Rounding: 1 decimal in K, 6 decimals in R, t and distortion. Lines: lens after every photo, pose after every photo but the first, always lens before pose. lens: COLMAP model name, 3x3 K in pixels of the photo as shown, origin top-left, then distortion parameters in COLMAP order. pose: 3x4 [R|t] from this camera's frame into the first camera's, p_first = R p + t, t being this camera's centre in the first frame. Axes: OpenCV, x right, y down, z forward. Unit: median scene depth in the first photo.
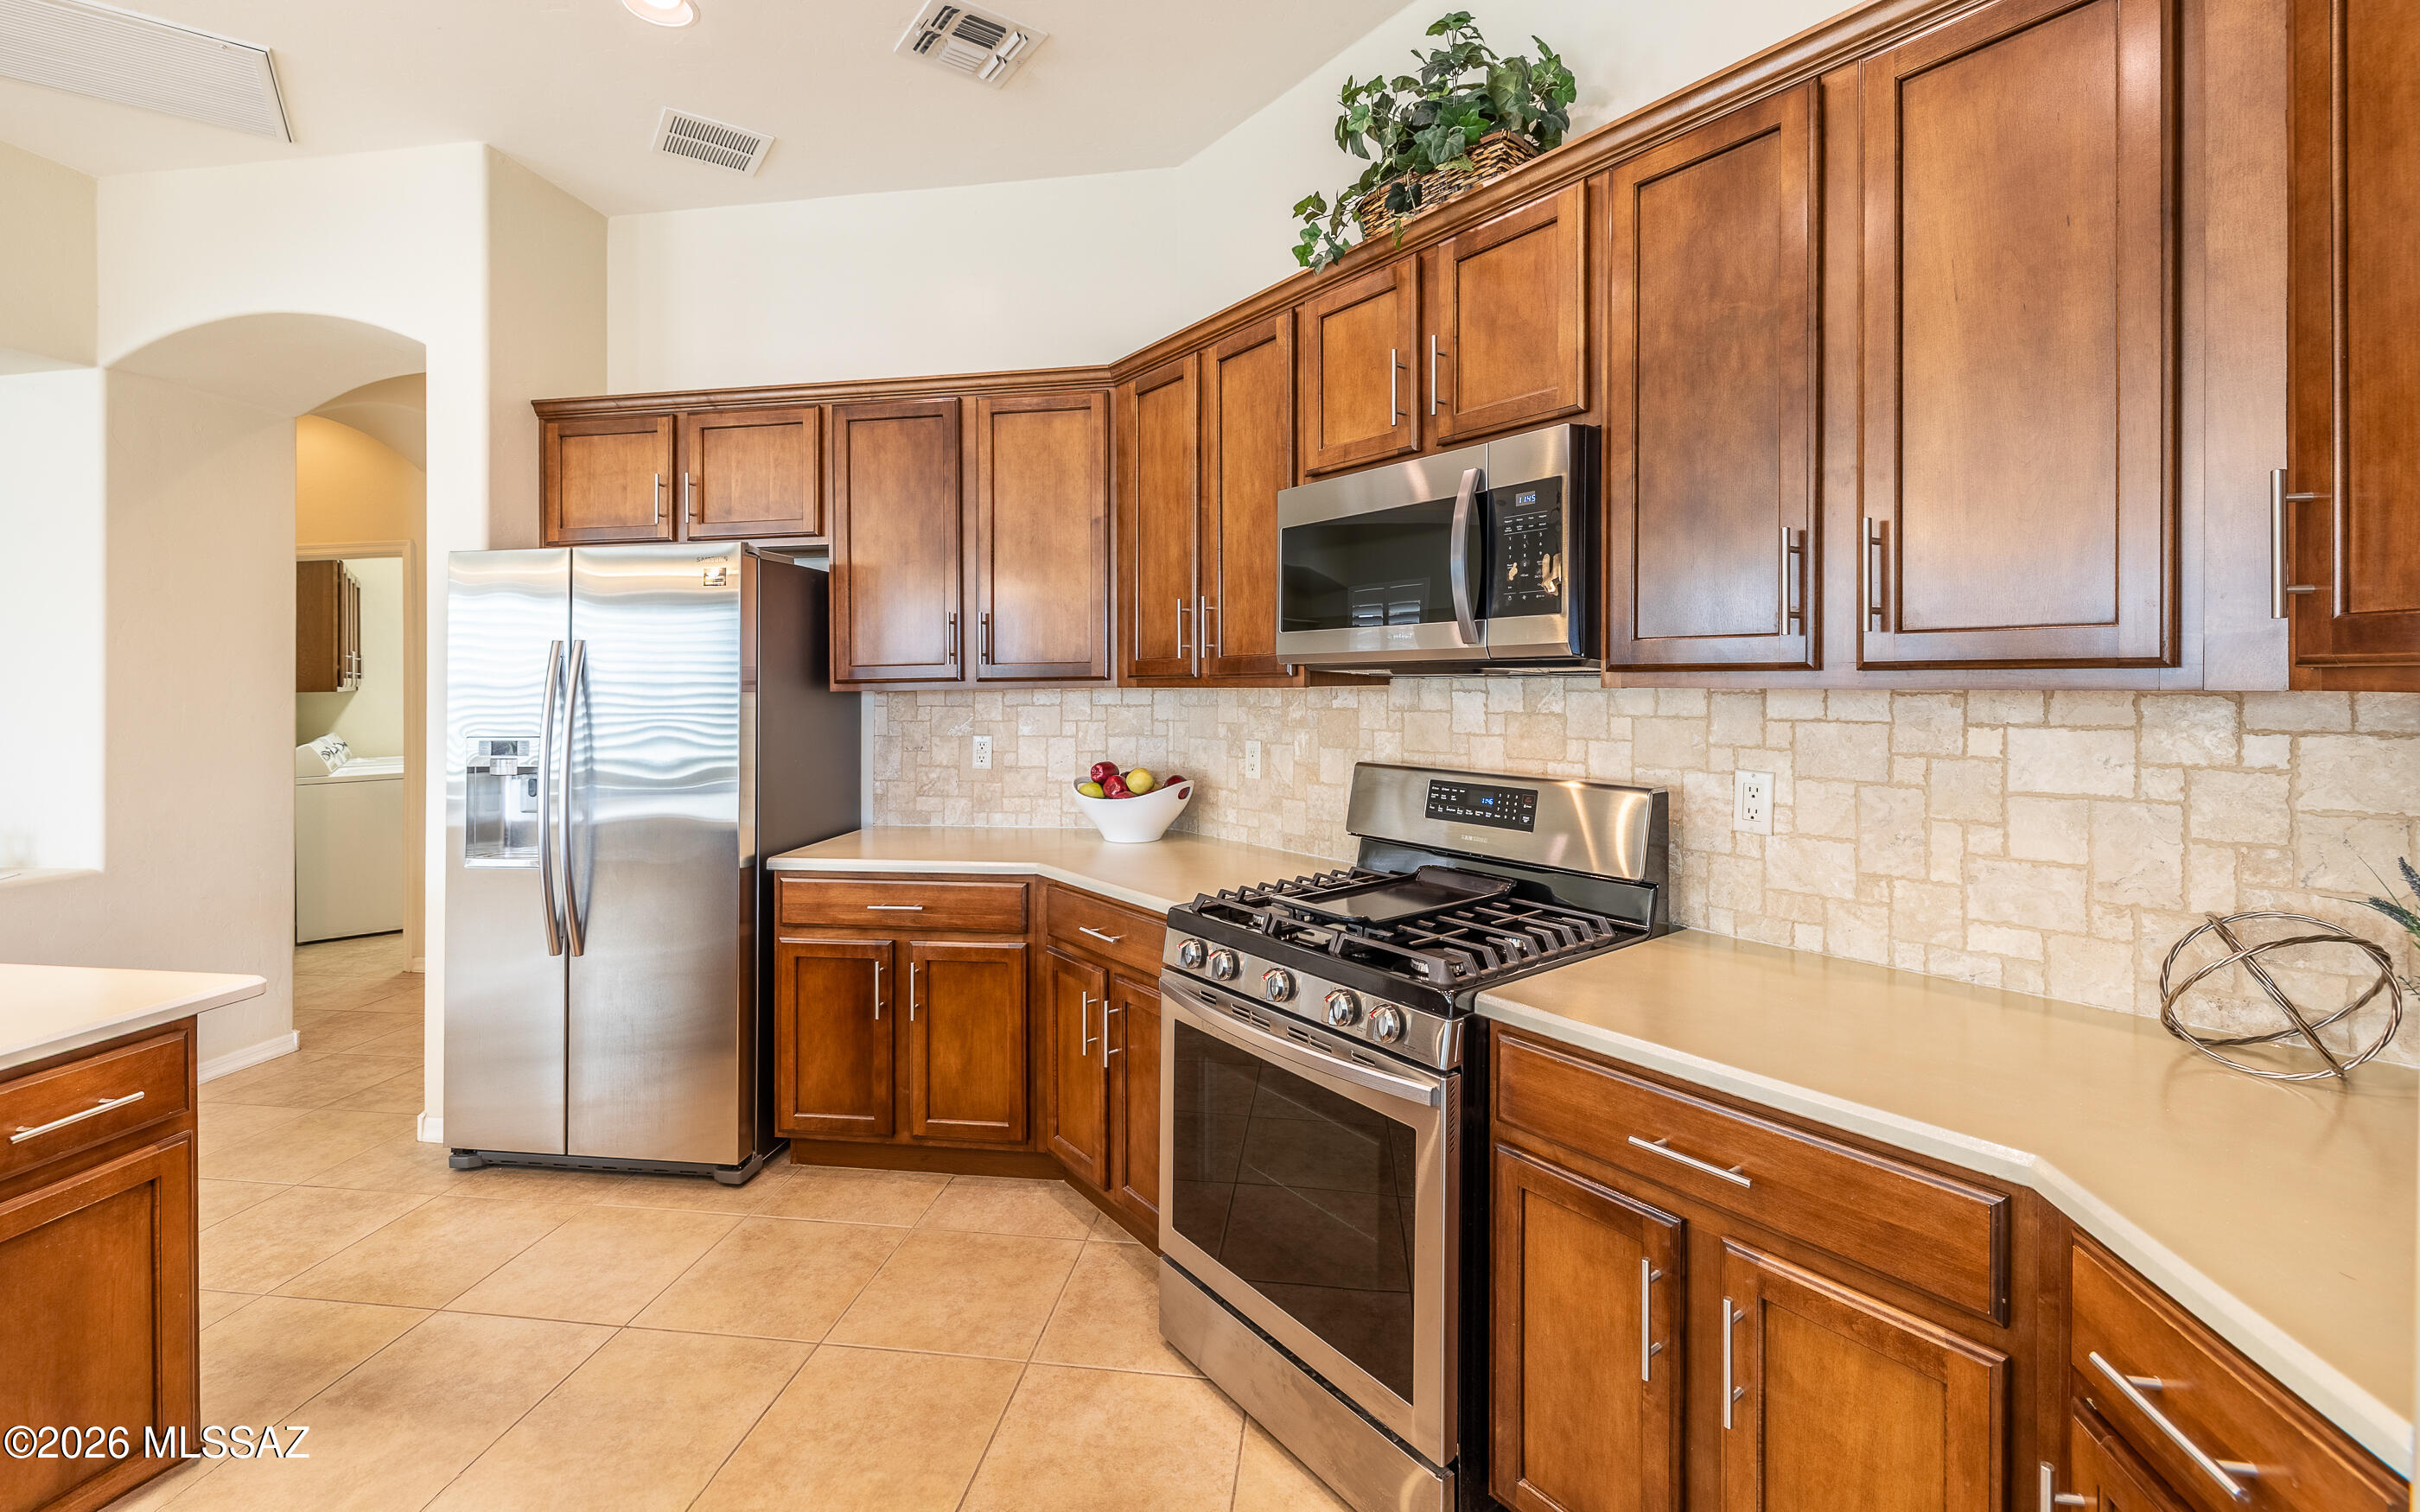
lens RADIAL K [[1030.9, 0, 1203.4], [0, 1030.9, 697.6], [0, 0, 1]] dist [-0.000228, 0.000094]
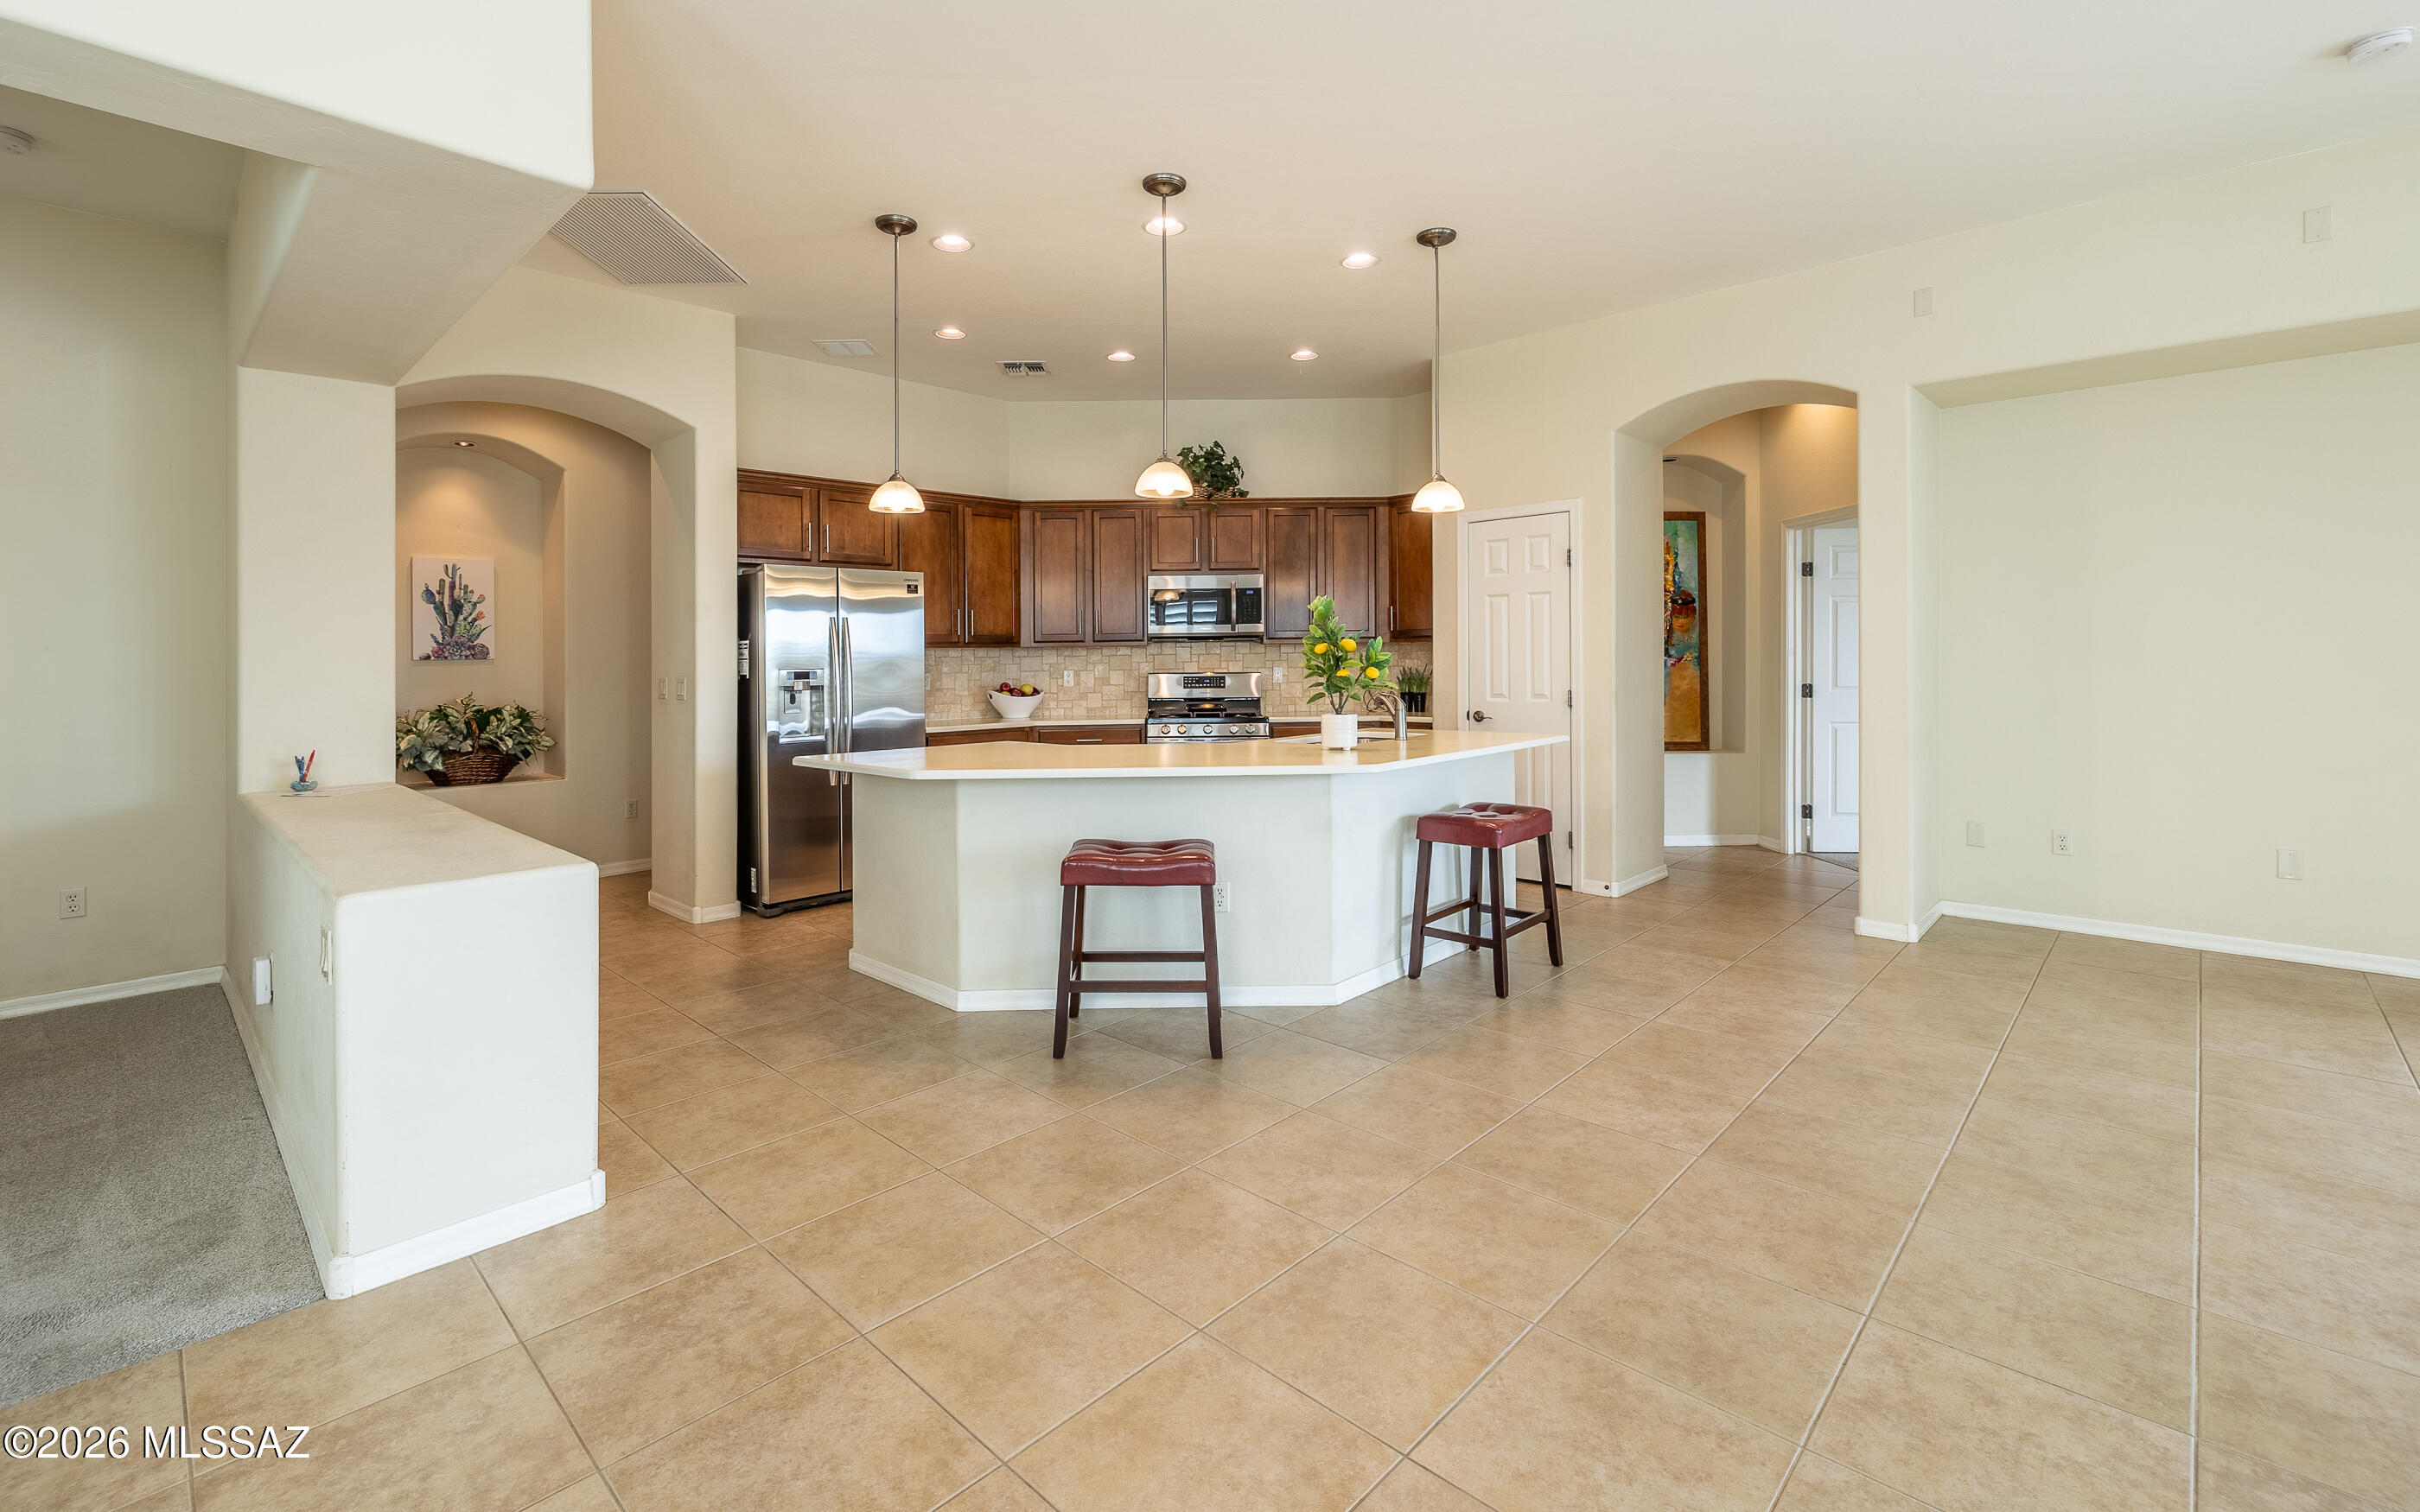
lens RADIAL K [[1020.3, 0, 1214.3], [0, 1020.3, 665.4], [0, 0, 1]] dist [-0.000266, 0.000313]
pose [[0.568569, -0.002238, 0.822633, -1.746707], [0.023703, 0.999626, -0.013662, 0.073551], [-0.822294, 0.027267, 0.568409, -0.608280]]
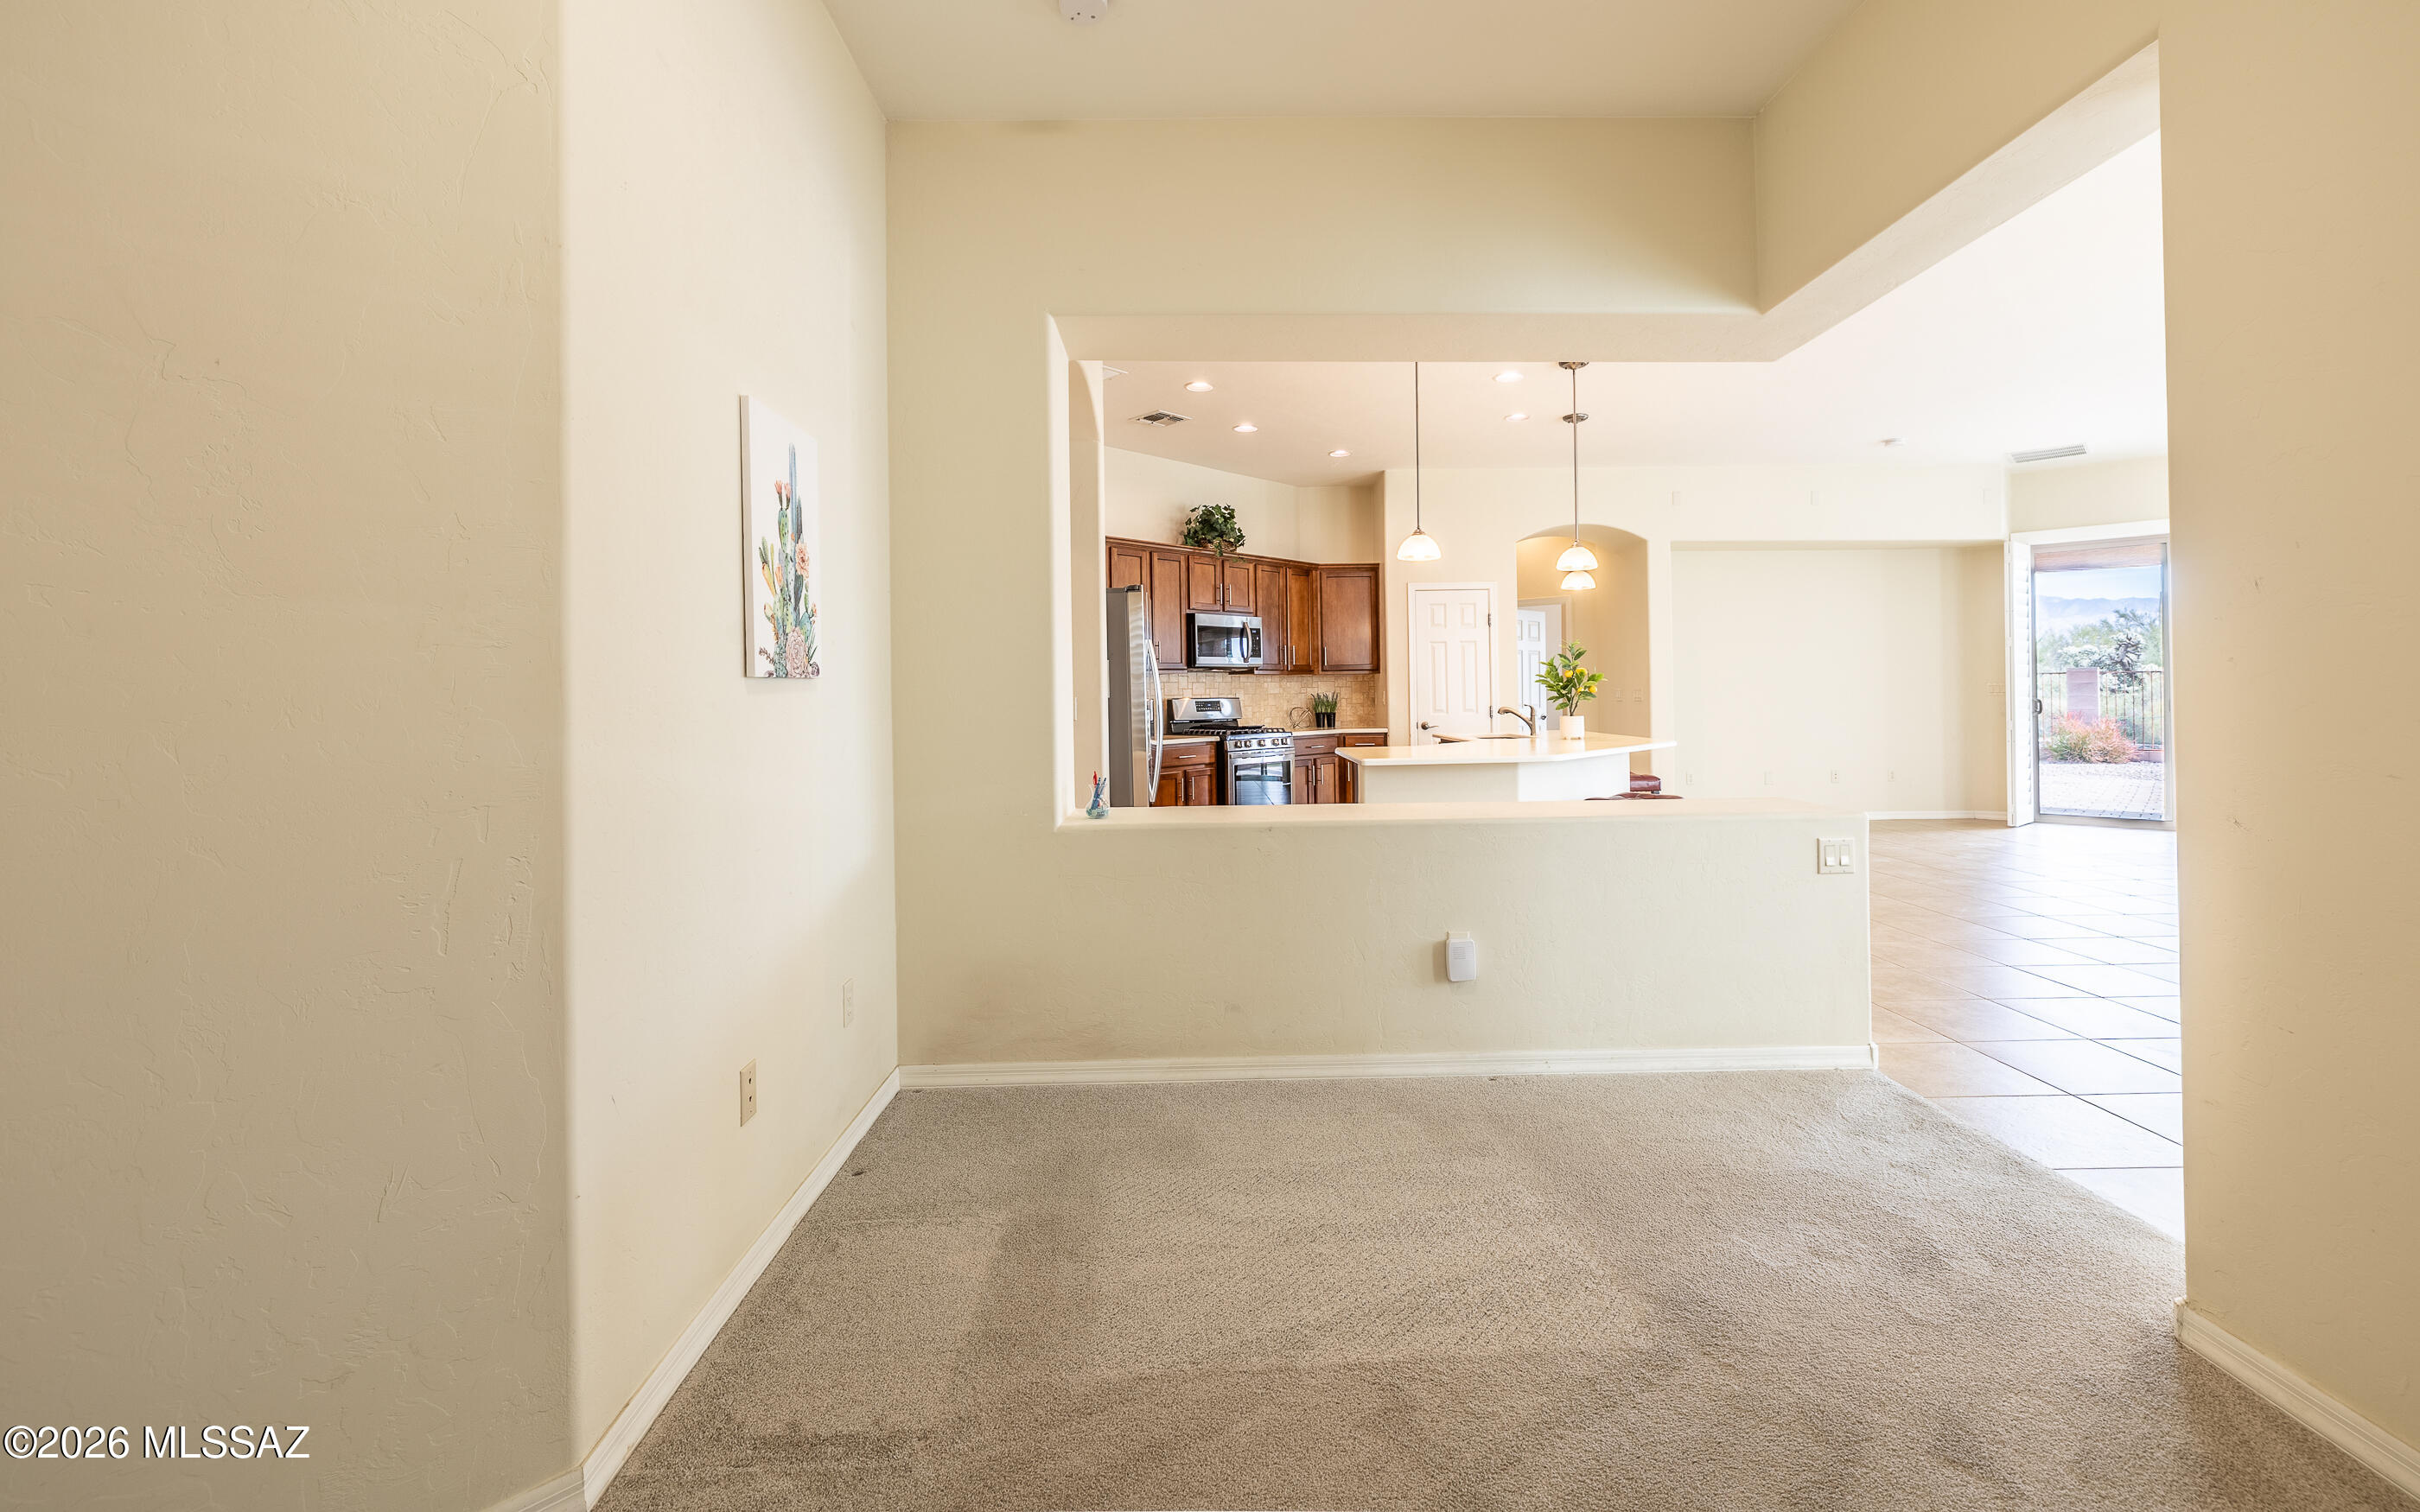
lens RADIAL K [[1030.9, 0, 1203.4], [0, 1030.9, 697.6], [0, 0, 1]] dist [-0.000228, 0.000094]
pose [[-0.161530, 0.008557, 0.986831, -2.580287], [0.036876, 0.999316, -0.002629, 0.063132], [-0.986179, 0.035965, -0.161735, 1.232633]]
